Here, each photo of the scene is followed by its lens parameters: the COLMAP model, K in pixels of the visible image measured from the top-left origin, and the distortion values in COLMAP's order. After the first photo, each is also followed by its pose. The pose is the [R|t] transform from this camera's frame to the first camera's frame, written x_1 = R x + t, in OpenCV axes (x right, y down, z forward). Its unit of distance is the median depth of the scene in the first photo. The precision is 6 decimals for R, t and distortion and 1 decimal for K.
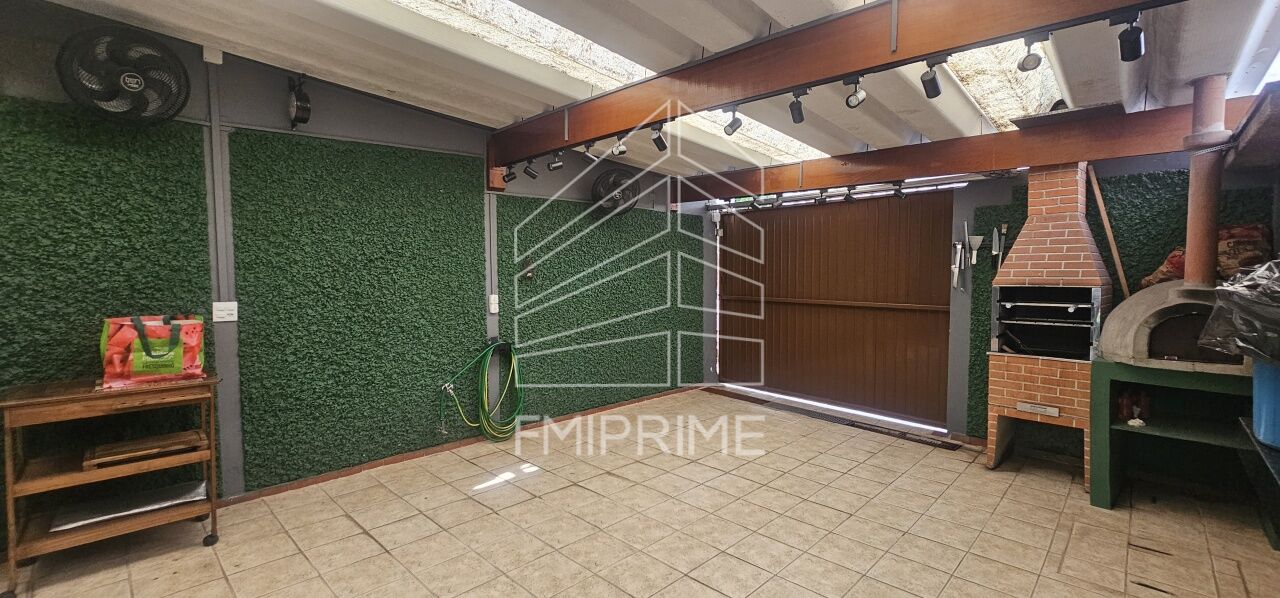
lens RADIAL K [[520.9, 0, 640.0], [0, 520.9, 289.6], [0, 0, 1]] dist [0.000451, -0.000185]
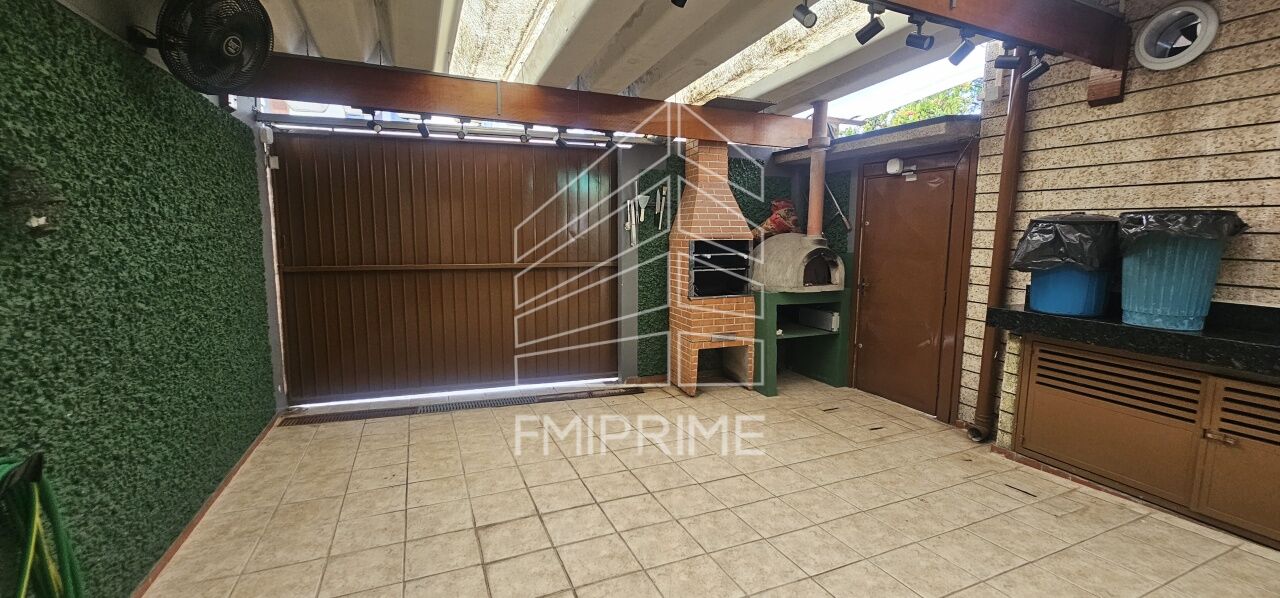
lens RADIAL K [[520.9, 0, 640.0], [0, 520.9, 289.6], [0, 0, 1]] dist [0.000451, -0.000185]
pose [[0.389451, -0.093051, 0.916335, -0.432676], [0.033791, 0.995657, 0.086745, -0.001769], [-0.920427, -0.002819, 0.390904, 0.655772]]
